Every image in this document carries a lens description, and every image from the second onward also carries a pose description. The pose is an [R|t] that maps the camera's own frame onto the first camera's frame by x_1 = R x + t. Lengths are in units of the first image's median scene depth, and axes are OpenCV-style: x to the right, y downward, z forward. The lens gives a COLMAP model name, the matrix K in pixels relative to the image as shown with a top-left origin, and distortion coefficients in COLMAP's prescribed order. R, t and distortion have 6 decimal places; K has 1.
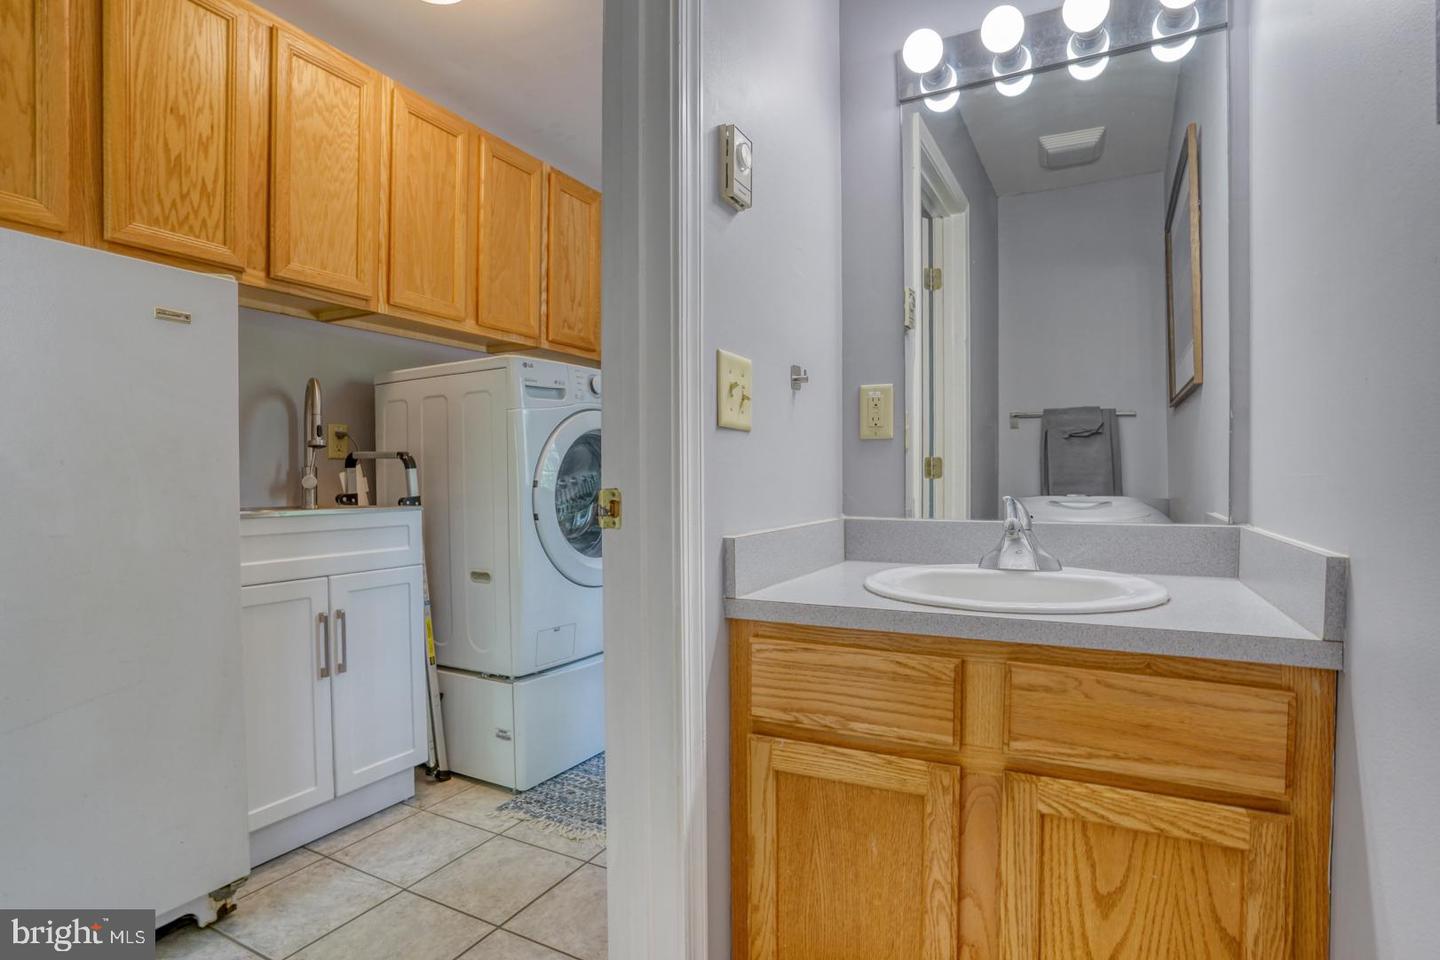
lens RADIAL K [[721.8, 0, 726.5], [0, 721.8, 495.9], [0, 0, 1]] dist [-0.067481, 0.022753]
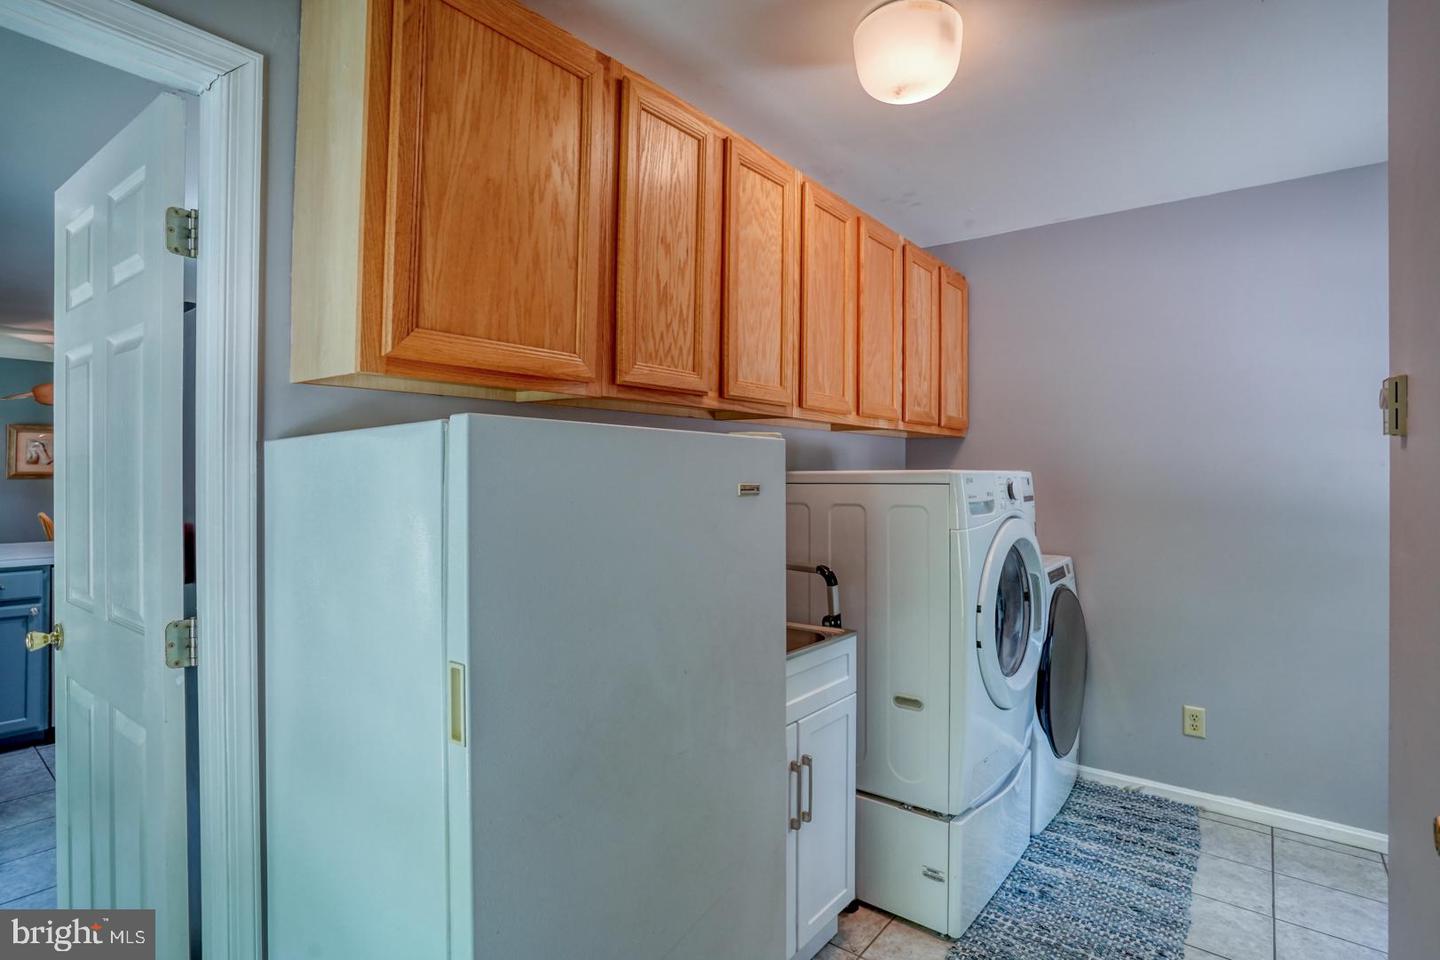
lens RADIAL K [[721.8, 0, 721.8], [0, 721.8, 471.8], [0, 0, 1]] dist [-0.067481, 0.022753]
pose [[0.983851, 0.006745, -0.178865, -0.457808], [-0.011306, 0.999636, -0.024493, -0.179156], [0.178634, 0.026119, 0.983569, 0.031760]]
